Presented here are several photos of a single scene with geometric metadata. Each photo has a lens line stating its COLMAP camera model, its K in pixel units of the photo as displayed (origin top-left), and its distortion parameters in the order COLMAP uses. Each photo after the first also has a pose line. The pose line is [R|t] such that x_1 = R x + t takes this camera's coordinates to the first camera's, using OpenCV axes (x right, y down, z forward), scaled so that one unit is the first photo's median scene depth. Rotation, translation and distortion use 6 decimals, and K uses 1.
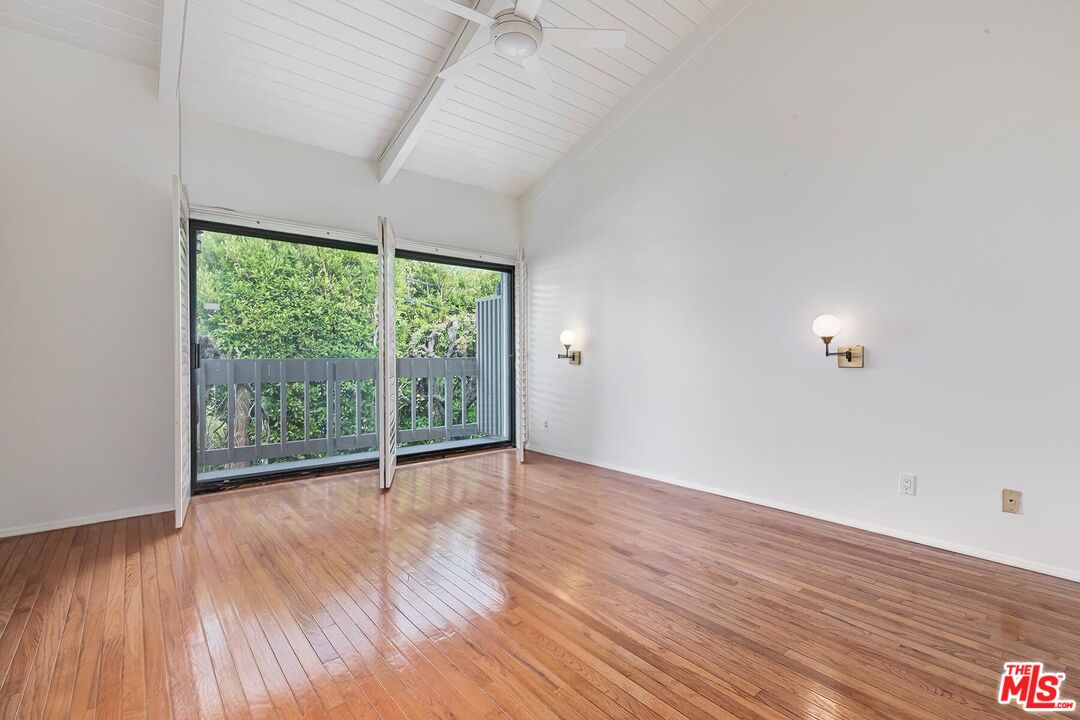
lens RADIAL K [[494.0, 0, 539.6], [0, 494.0, 357.6], [0, 0, 1]] dist [-0.000620, -0.000045]
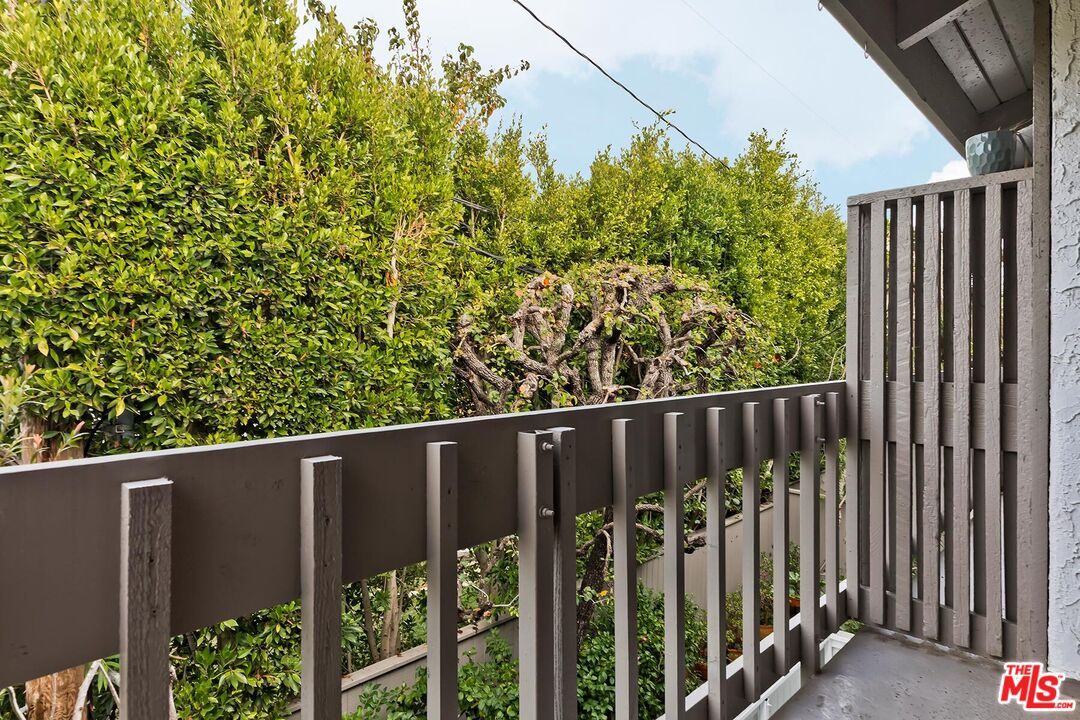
lens RADIAL K [[614.1, 0, 540.6], [0, 614.1, 356.8], [0, 0, 1]] dist [0.003007, 0.001031]
pose [[0.994087, 0.005669, 0.108442, -0.303071], [-0.007264, 0.999871, 0.014315, -0.016153], [-0.108347, -0.015018, 0.994000, 0.515653]]
